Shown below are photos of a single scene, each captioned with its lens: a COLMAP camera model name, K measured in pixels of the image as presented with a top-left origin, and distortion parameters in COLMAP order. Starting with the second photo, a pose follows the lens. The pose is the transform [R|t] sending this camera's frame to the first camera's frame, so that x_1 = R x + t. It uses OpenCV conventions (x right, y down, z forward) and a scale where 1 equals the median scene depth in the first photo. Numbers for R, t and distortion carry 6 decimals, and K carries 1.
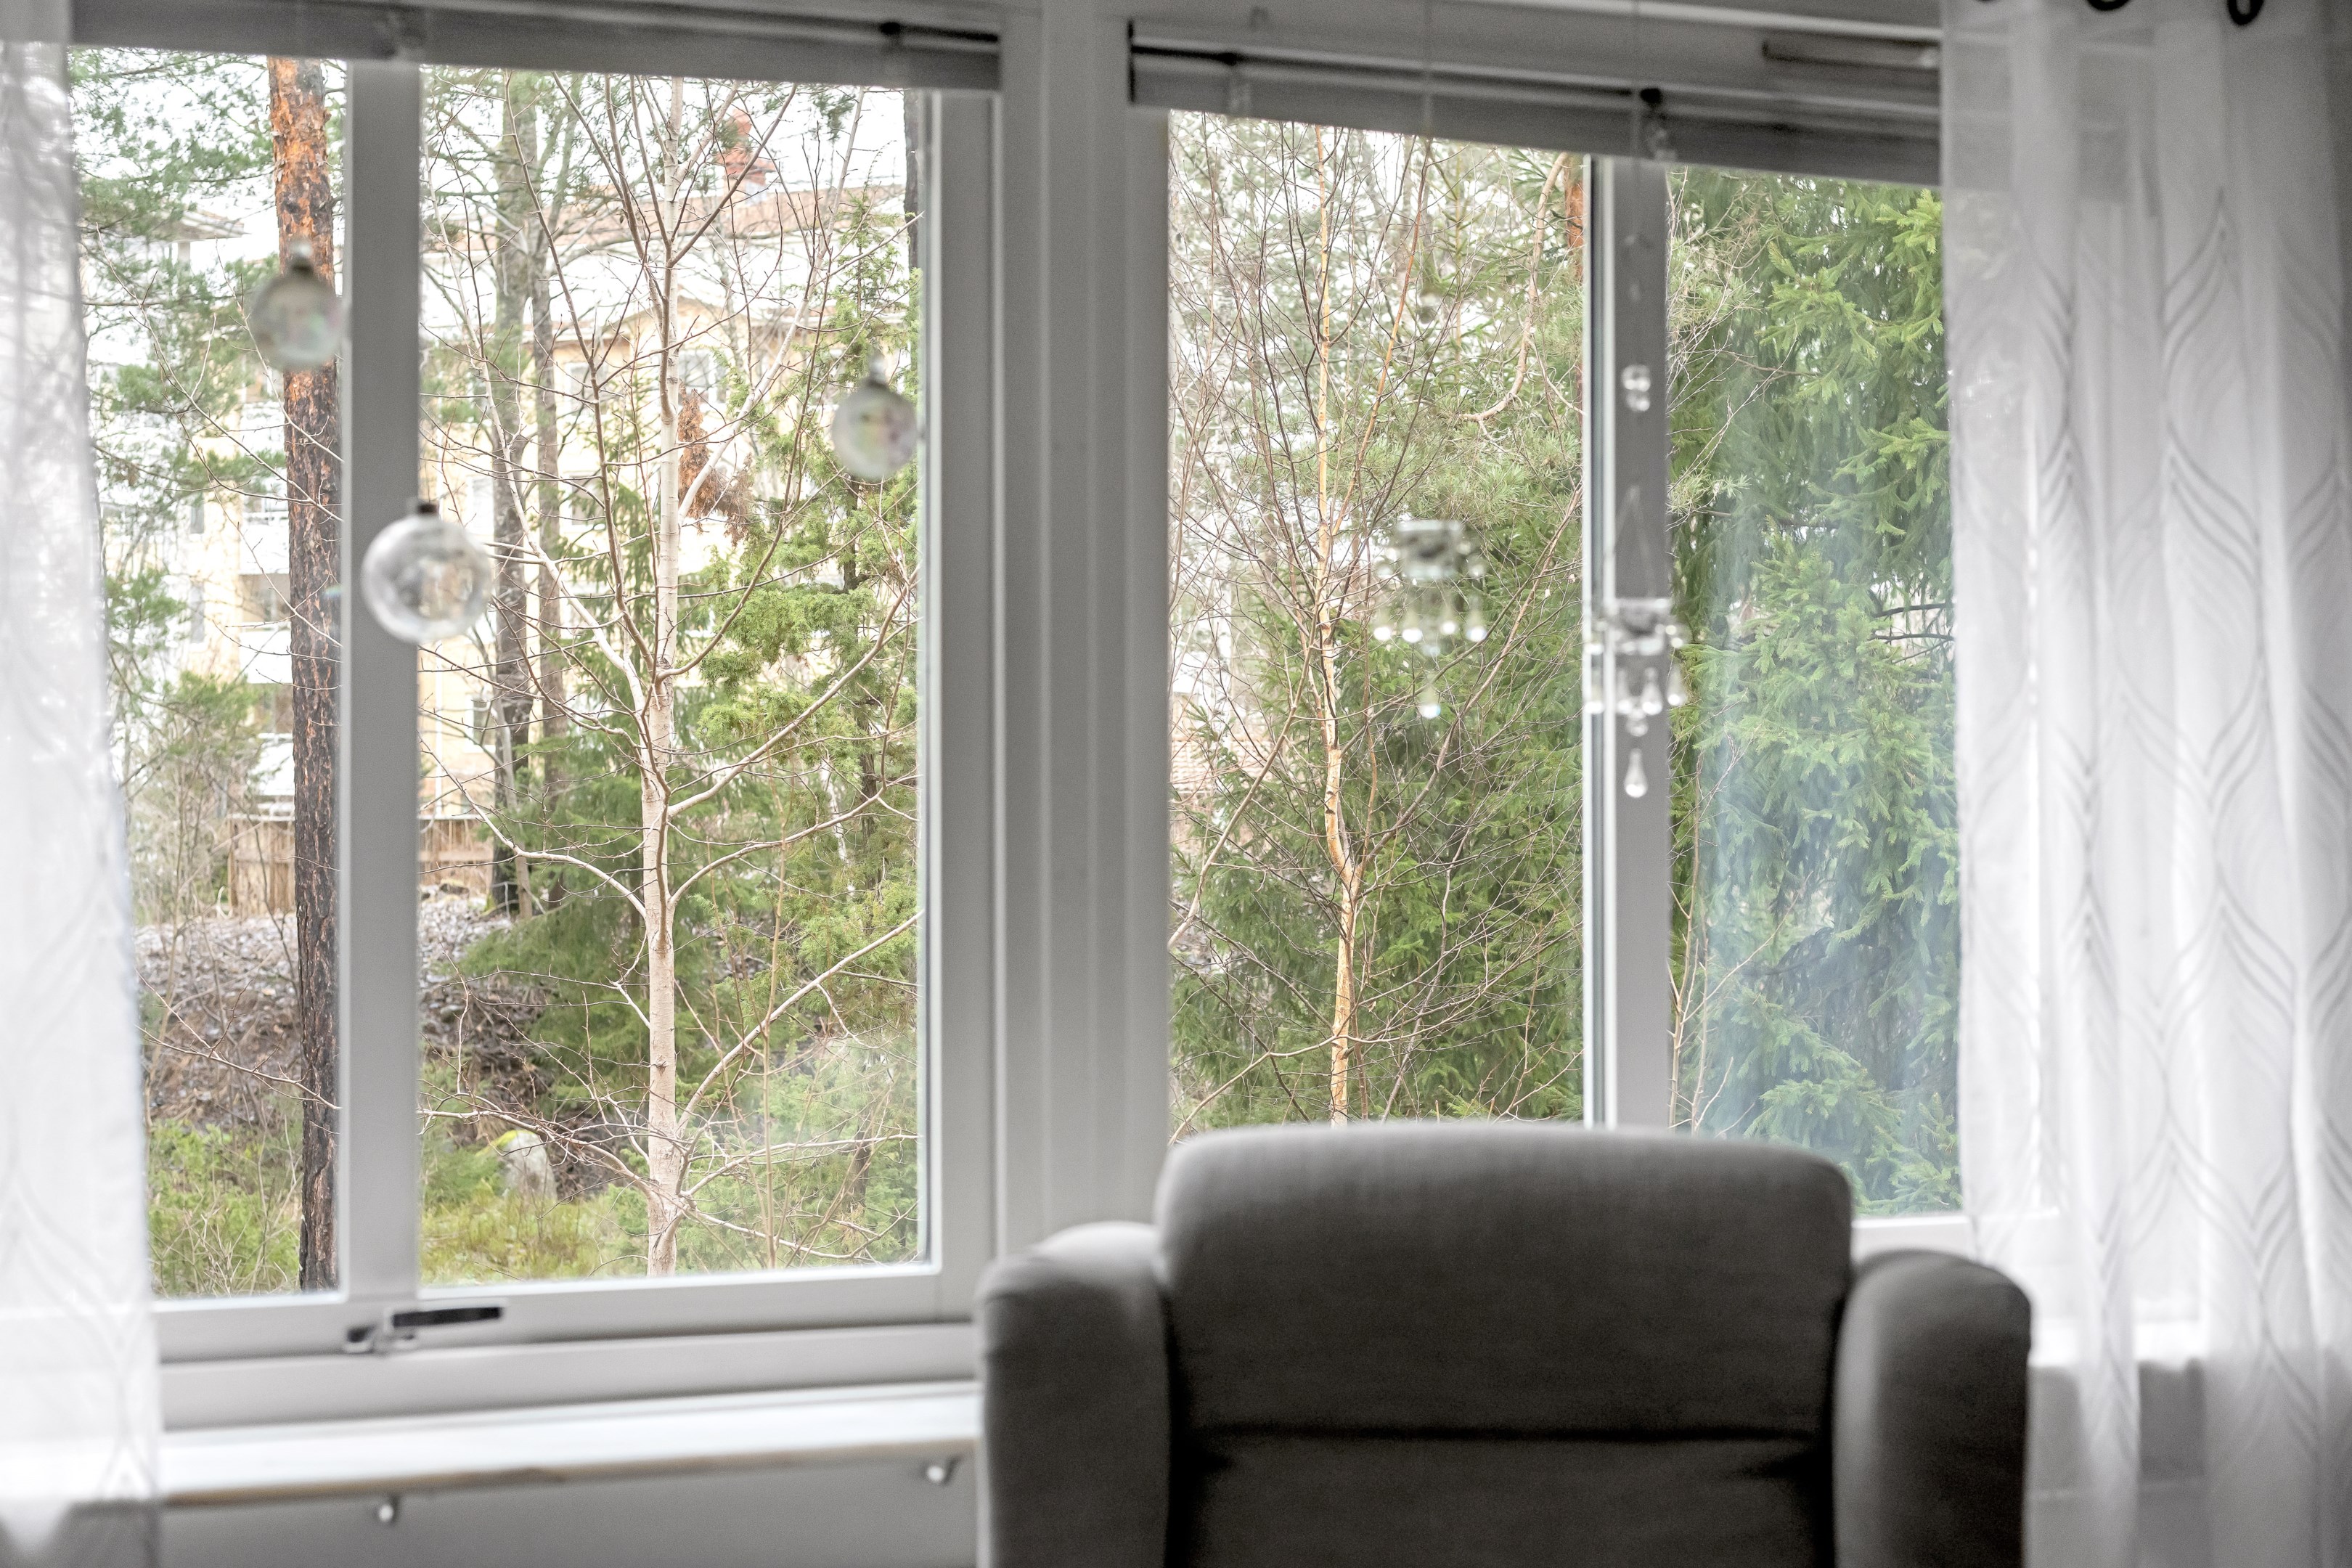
lens RADIAL K [[3525.5, 0, 1181.0], [0, 3525.5, 830.3], [0, 0, 1]] dist [-0.014683, -0.026990]
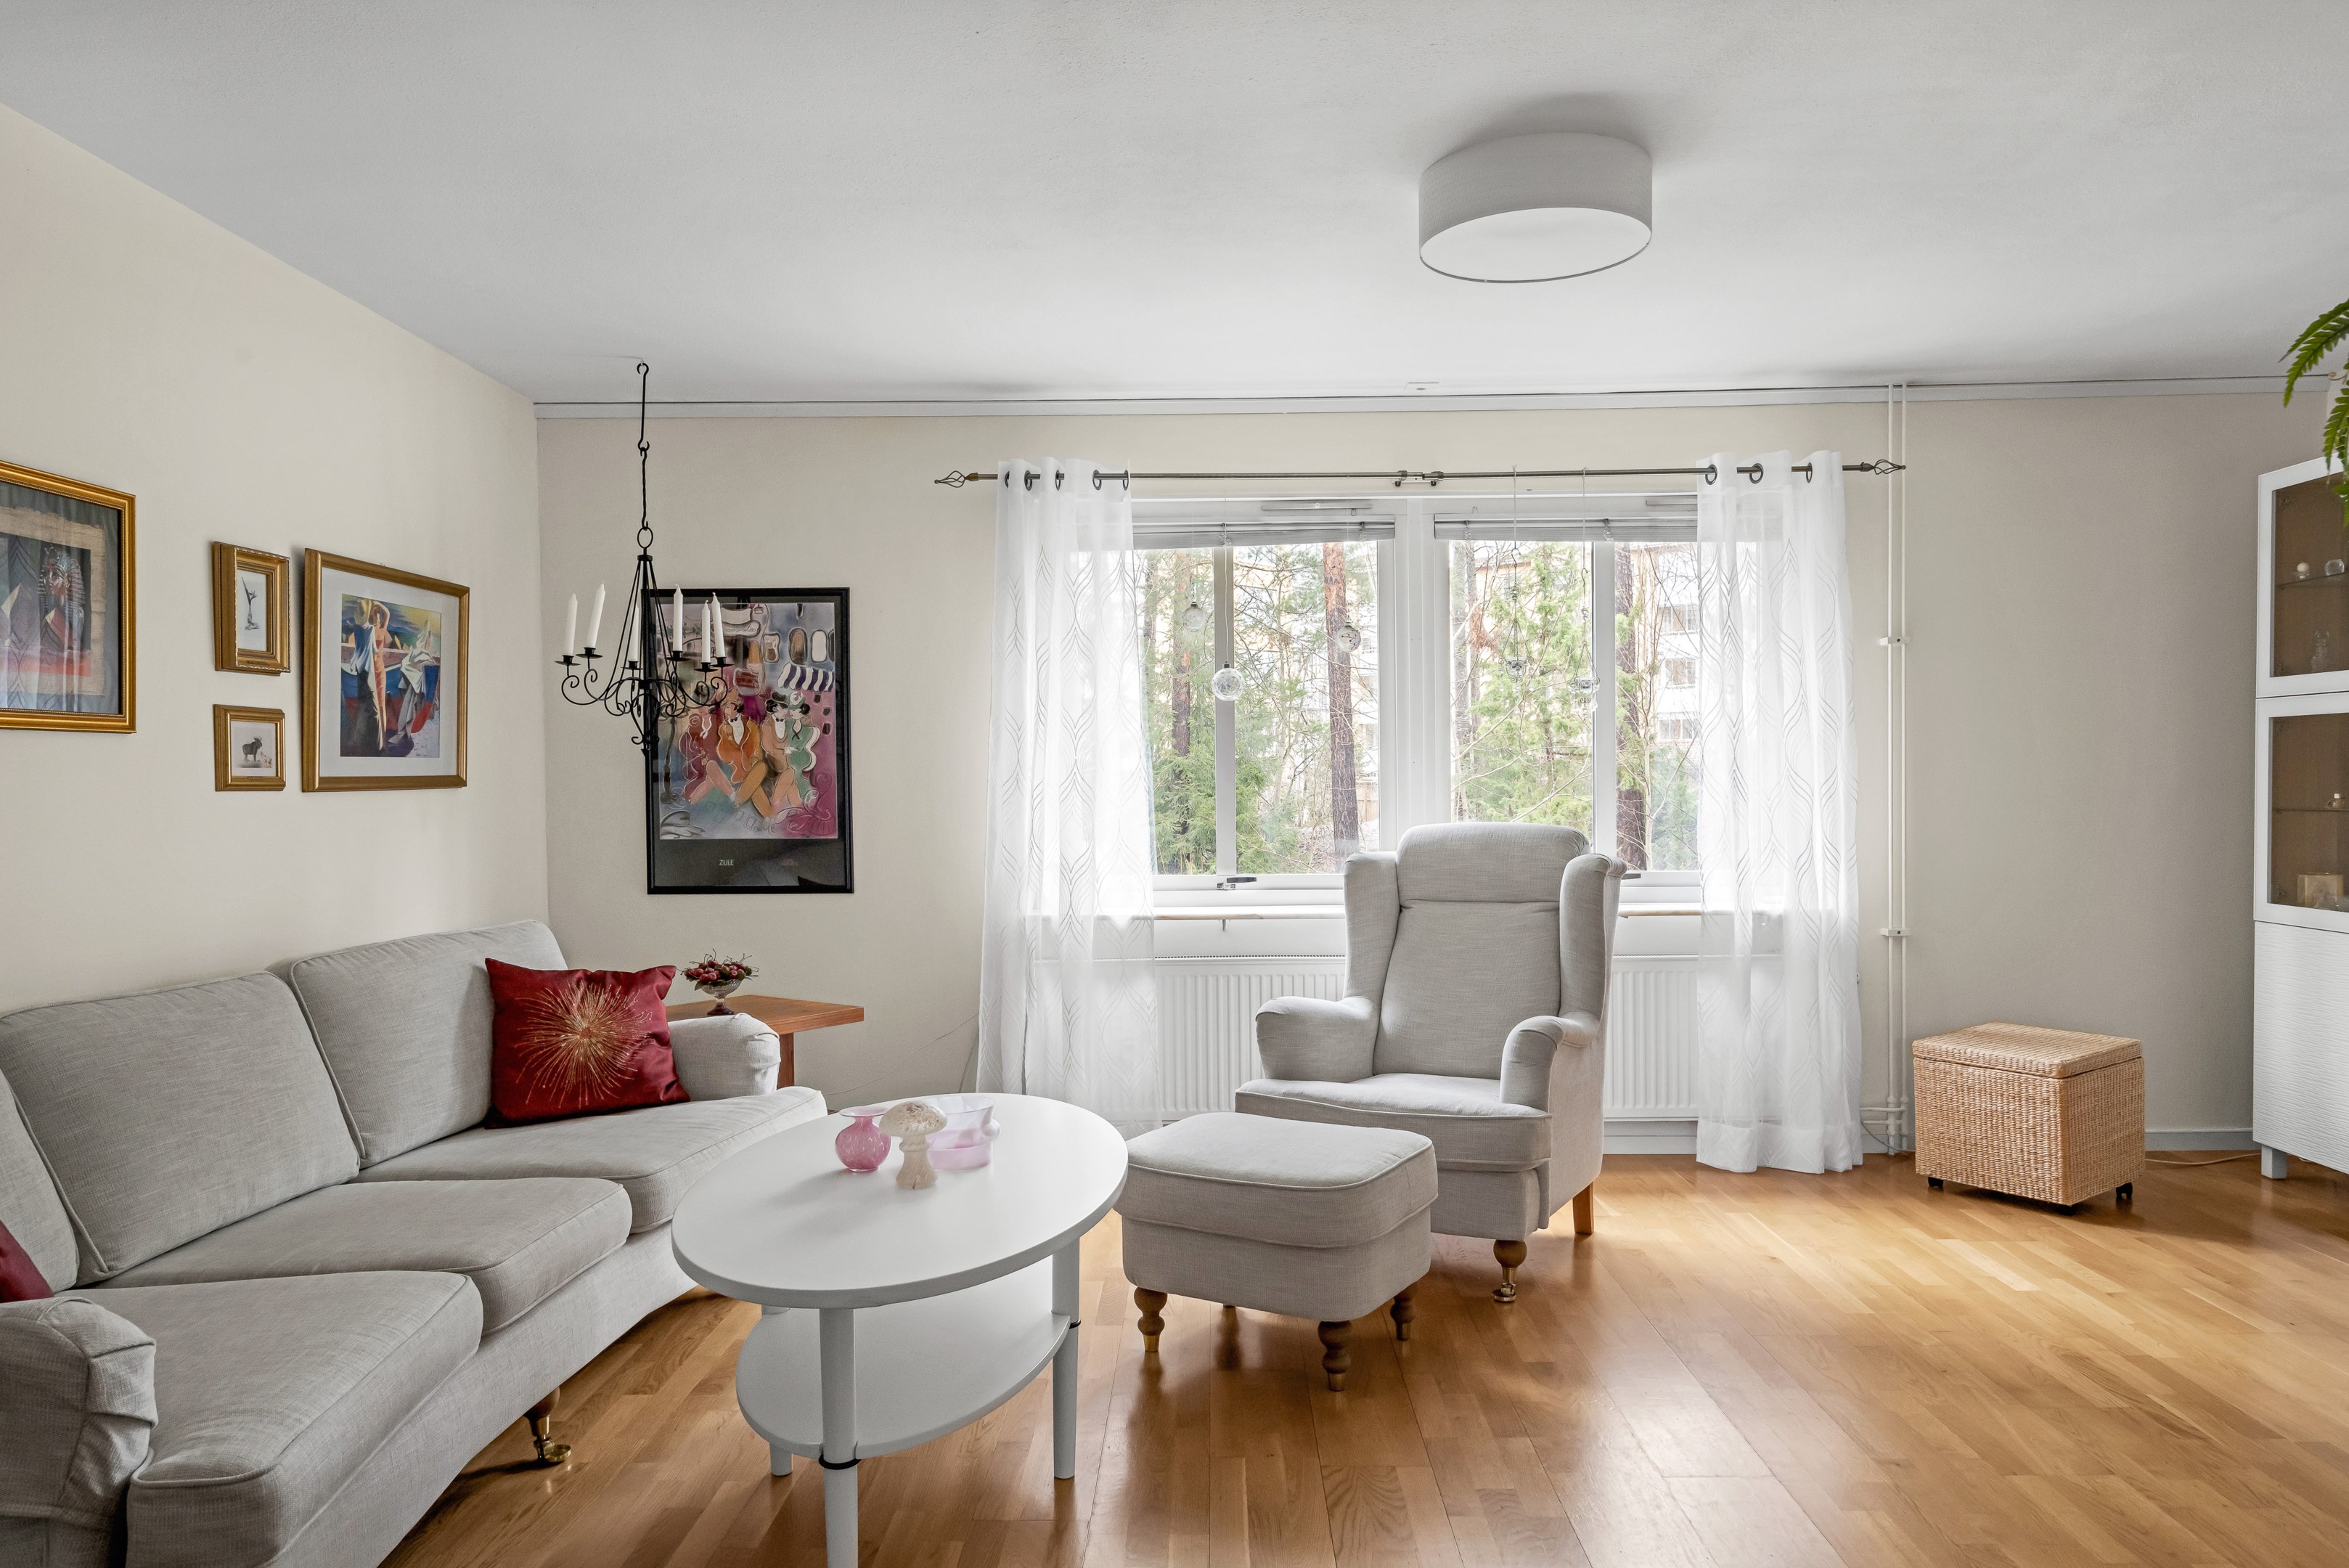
lens RADIAL K [[1598.2, 0, 1175.6], [0, 1598.2, 817.3], [0, 0, 1]] dist [0.000748, 0.001333]
pose [[0.921639, -0.001005, -0.388048, 0.386221], [0.007189, 0.999869, 0.014487, 0.045837], [0.387983, -0.016142, 0.921525, -0.589873]]
